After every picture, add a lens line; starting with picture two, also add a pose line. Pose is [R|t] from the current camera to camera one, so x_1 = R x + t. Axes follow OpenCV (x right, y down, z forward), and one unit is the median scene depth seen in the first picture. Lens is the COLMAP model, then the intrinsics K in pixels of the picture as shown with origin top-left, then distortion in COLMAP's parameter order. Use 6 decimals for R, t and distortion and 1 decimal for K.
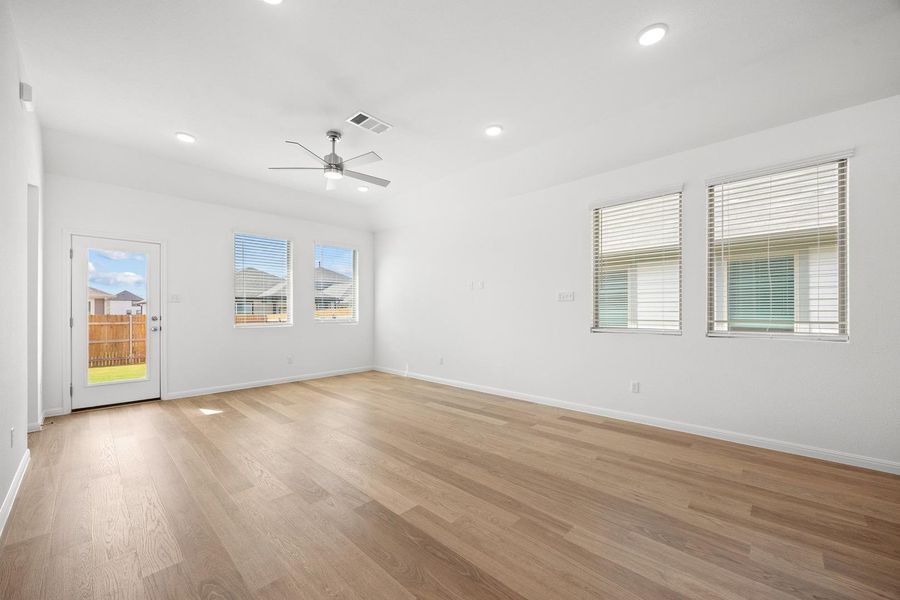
lens RADIAL K [[352.0, 0, 443.8], [0, 352.0, 309.3], [0, 0, 1]] dist [-0.002333, -0.000108]
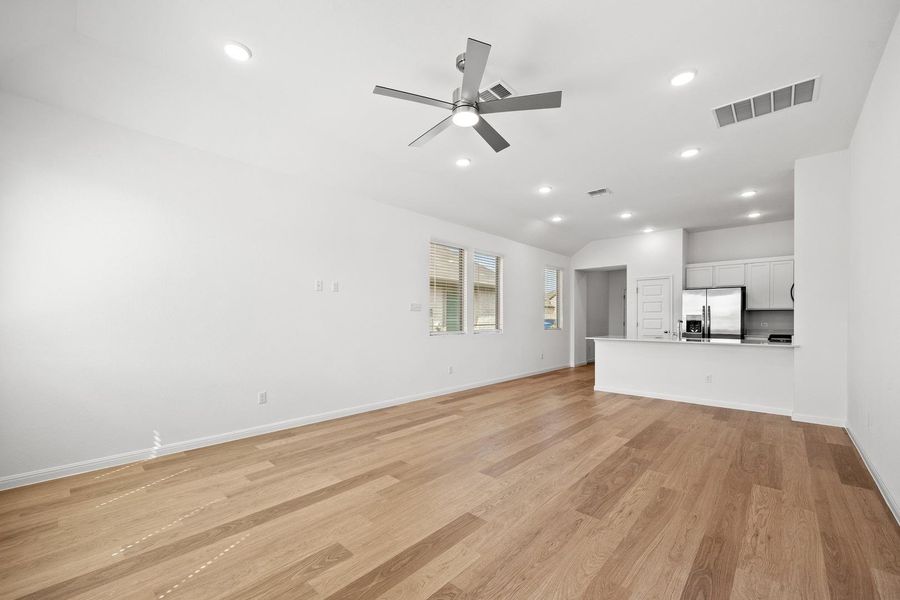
lens RADIAL K [[362.8, 0, 448.5], [0, 362.8, 318.1], [0, 0, 1]] dist [-0.003341, -0.000144]
pose [[-0.025475, 0.003148, 0.999671, -1.073959], [-0.007500, 0.999966, -0.003340, 0.005343], [-0.999647, -0.007582, -0.025450, 1.111388]]
